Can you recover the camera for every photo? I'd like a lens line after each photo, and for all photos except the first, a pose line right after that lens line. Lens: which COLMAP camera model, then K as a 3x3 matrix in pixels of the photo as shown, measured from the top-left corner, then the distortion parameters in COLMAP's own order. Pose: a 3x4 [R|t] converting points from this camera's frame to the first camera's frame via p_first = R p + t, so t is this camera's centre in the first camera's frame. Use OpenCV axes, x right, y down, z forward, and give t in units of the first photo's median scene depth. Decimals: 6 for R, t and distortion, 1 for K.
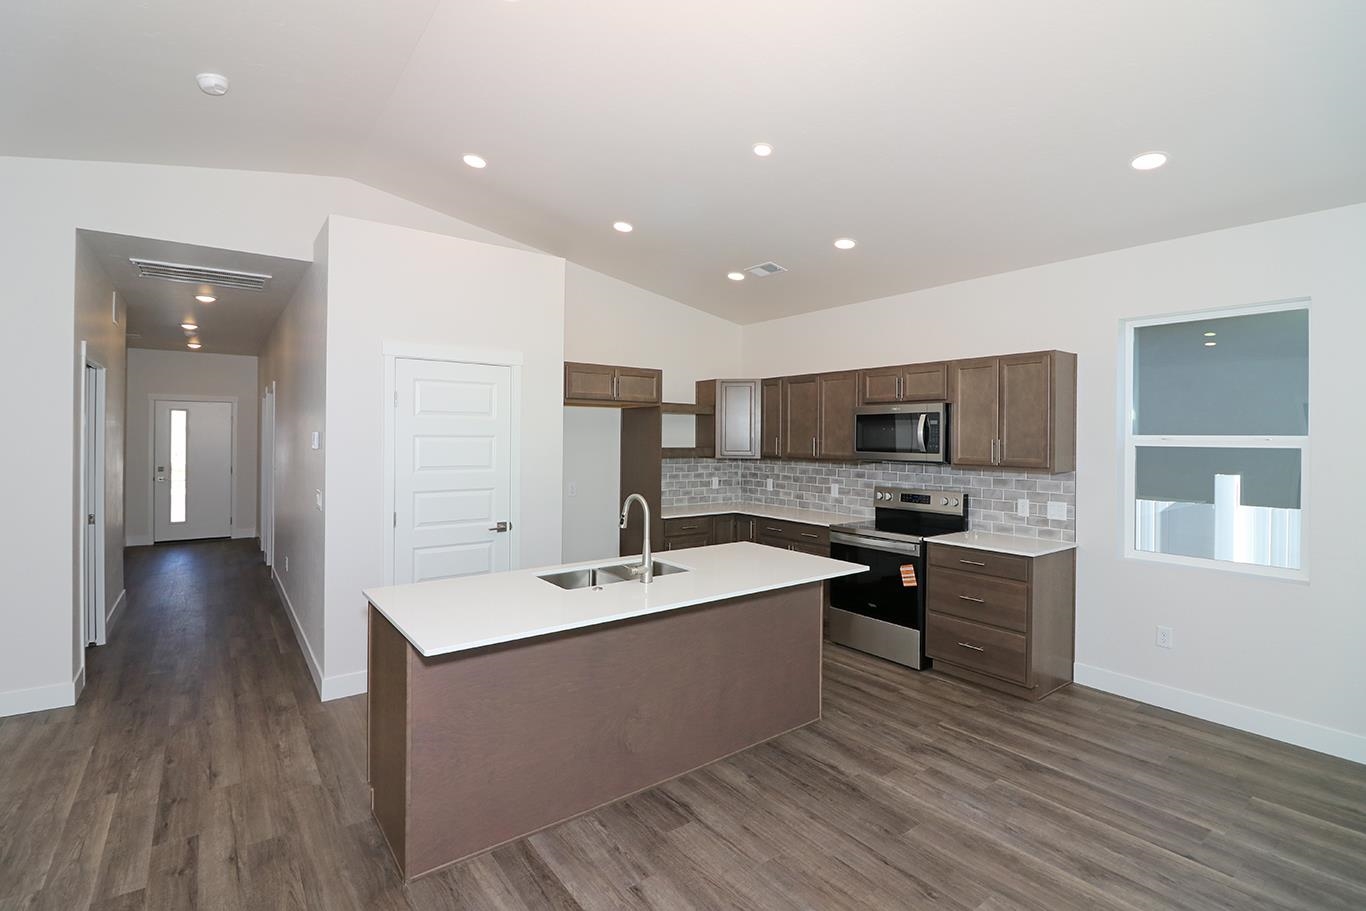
lens RADIAL K [[624.2, 0, 675.6], [0, 624.2, 436.8], [0, 0, 1]] dist [0.000080, -0.014455]
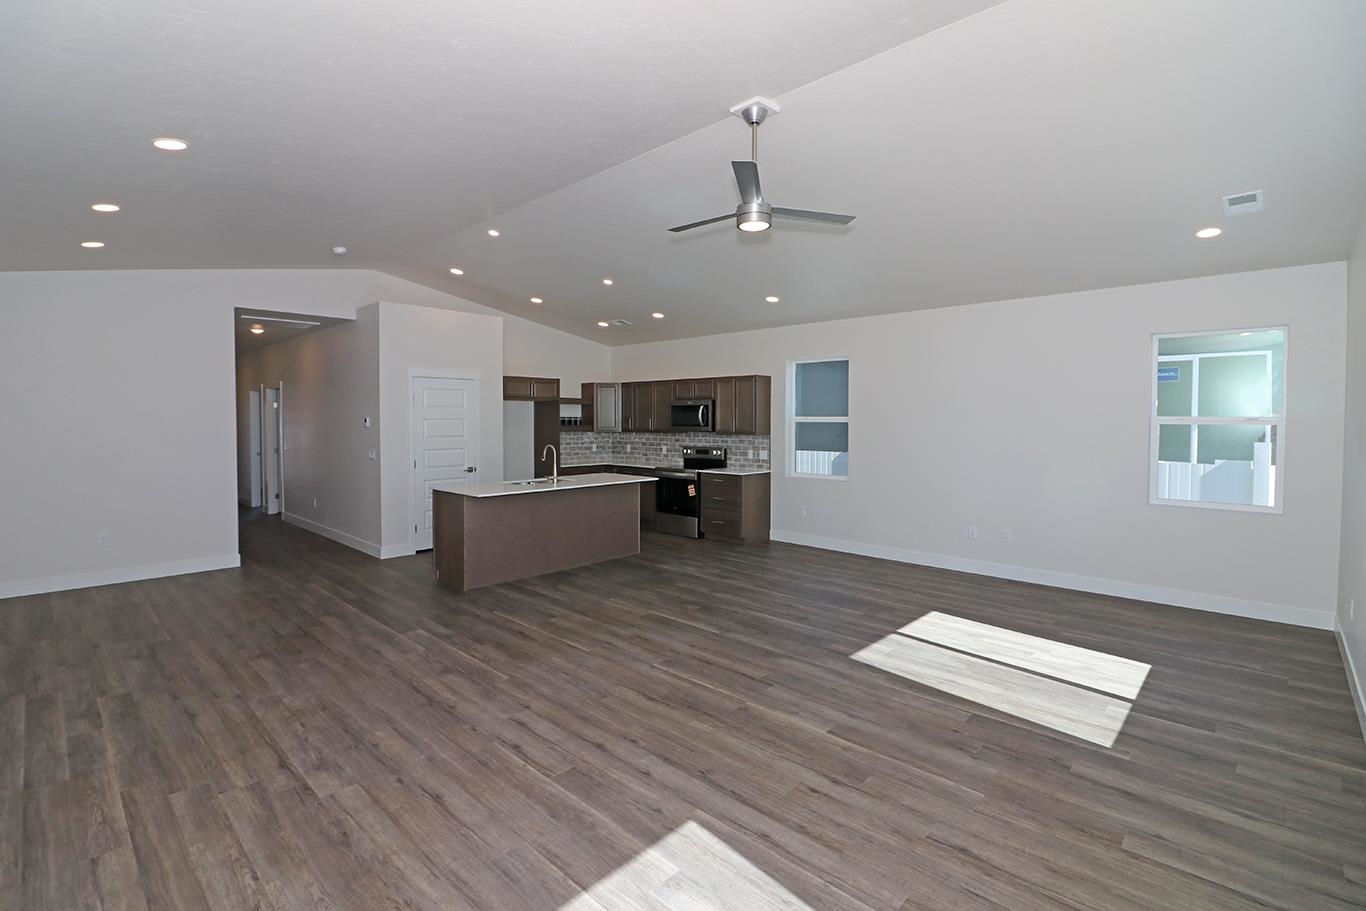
lens RADIAL K [[624.2, 0, 675.6], [0, 624.2, 436.8], [0, 0, 1]] dist [0.000080, -0.014455]
pose [[0.986486, -0.010819, 0.163488, 0.010866], [0.005809, 0.999500, 0.031091, -0.001697], [-0.163742, -0.029722, 0.986055, -0.825797]]
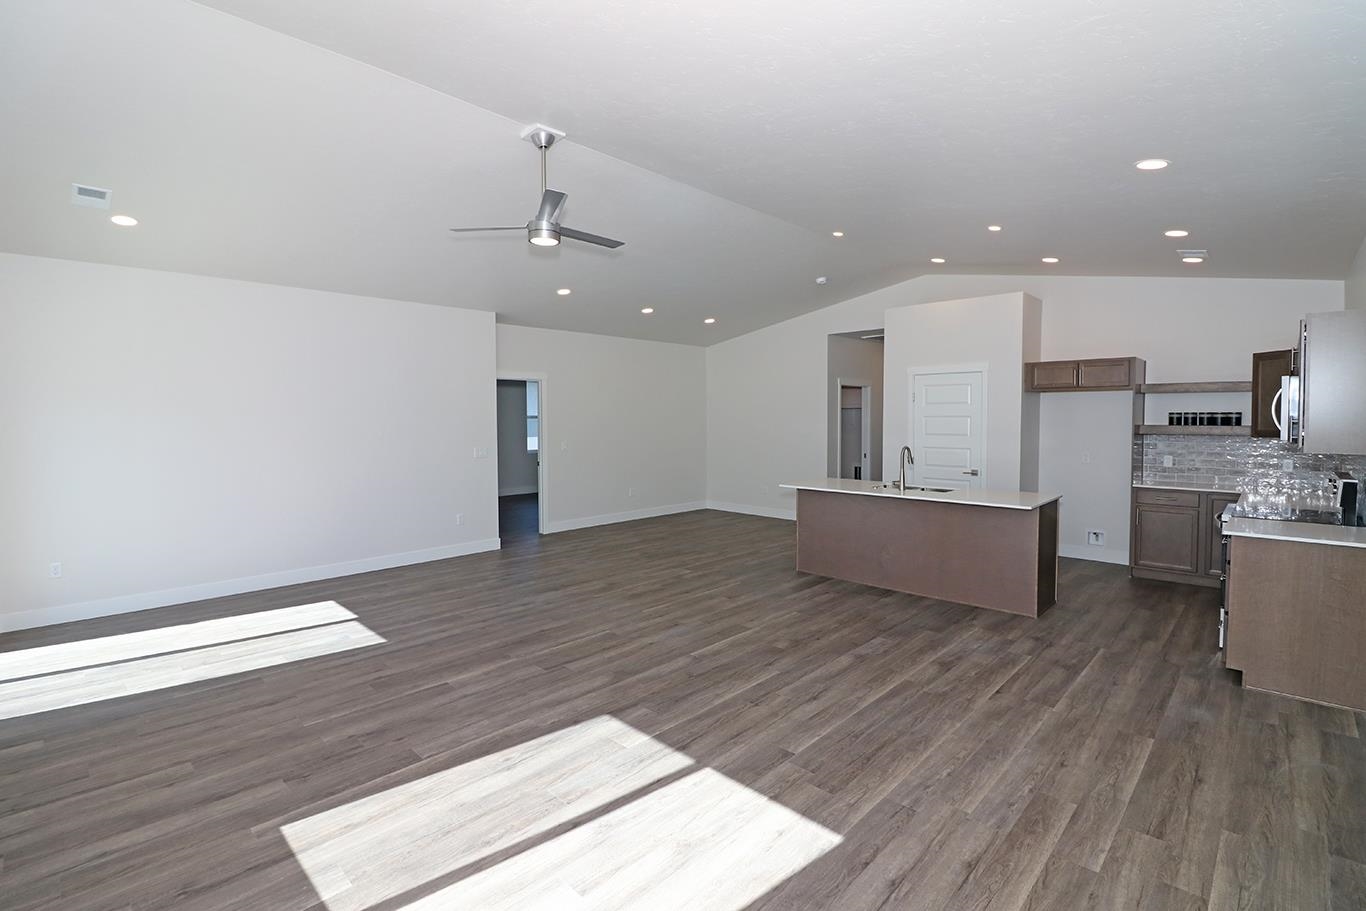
lens RADIAL K [[624.2, 0, 675.6], [0, 624.2, 436.8], [0, 0, 1]] dist [0.000080, -0.014455]
pose [[0.157908, 0.024613, -0.987147, 1.132031], [0.006058, 0.999646, 0.025893, 0.005383], [0.987435, -0.010068, 0.157704, -0.012414]]
